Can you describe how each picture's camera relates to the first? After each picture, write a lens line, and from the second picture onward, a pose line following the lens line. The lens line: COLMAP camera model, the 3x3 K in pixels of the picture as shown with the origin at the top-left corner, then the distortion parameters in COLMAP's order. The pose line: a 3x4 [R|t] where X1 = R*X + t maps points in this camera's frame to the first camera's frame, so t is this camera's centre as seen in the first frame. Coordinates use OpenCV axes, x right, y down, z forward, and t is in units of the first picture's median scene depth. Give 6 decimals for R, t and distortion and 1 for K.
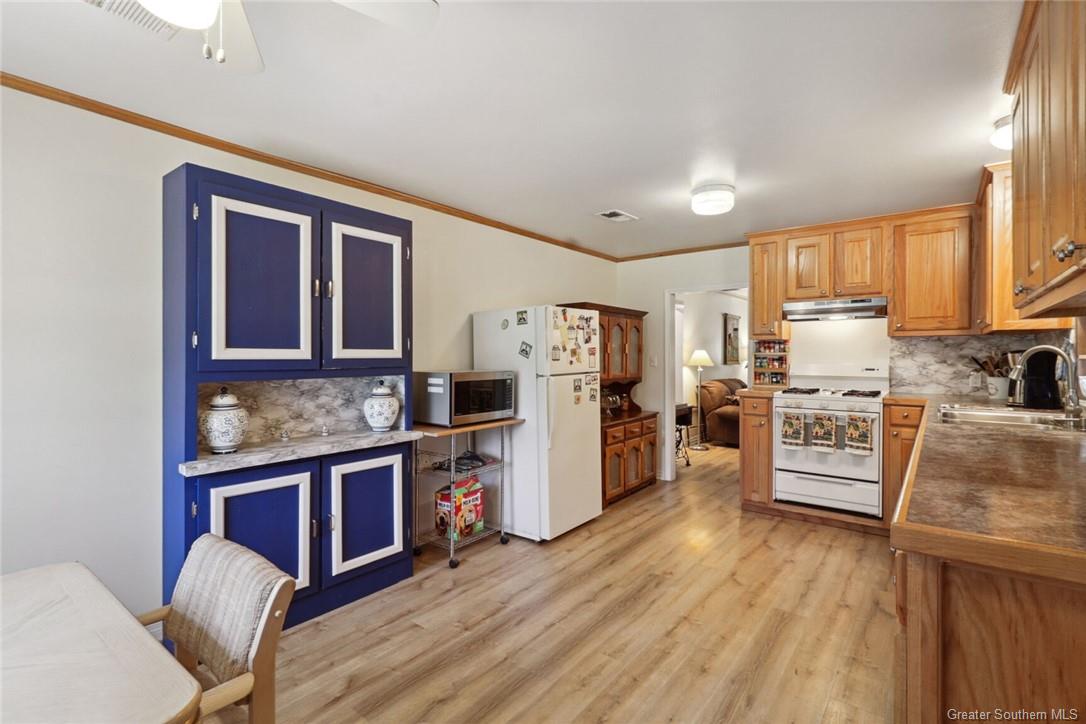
lens RADIAL K [[505.3, 0, 544.9], [0, 505.3, 360.2], [0, 0, 1]] dist [-0.000823, -0.000084]
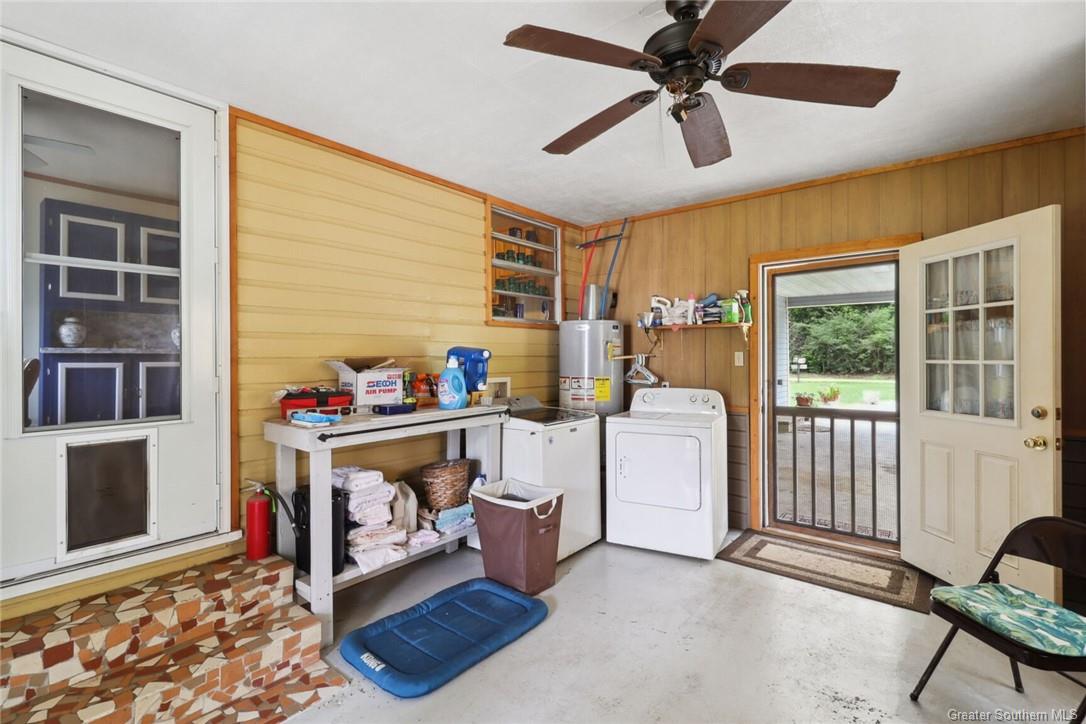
lens RADIAL K [[505.3, 0, 542.1], [0, 505.3, 357.8], [0, 0, 1]] dist [-0.000823, -0.000084]
pose [[0.999776, 0.001114, -0.021133, 1.097310], [-0.001187, 0.999993, -0.003439, 0.208011], [0.021130, 0.003464, 0.999771, -0.805444]]
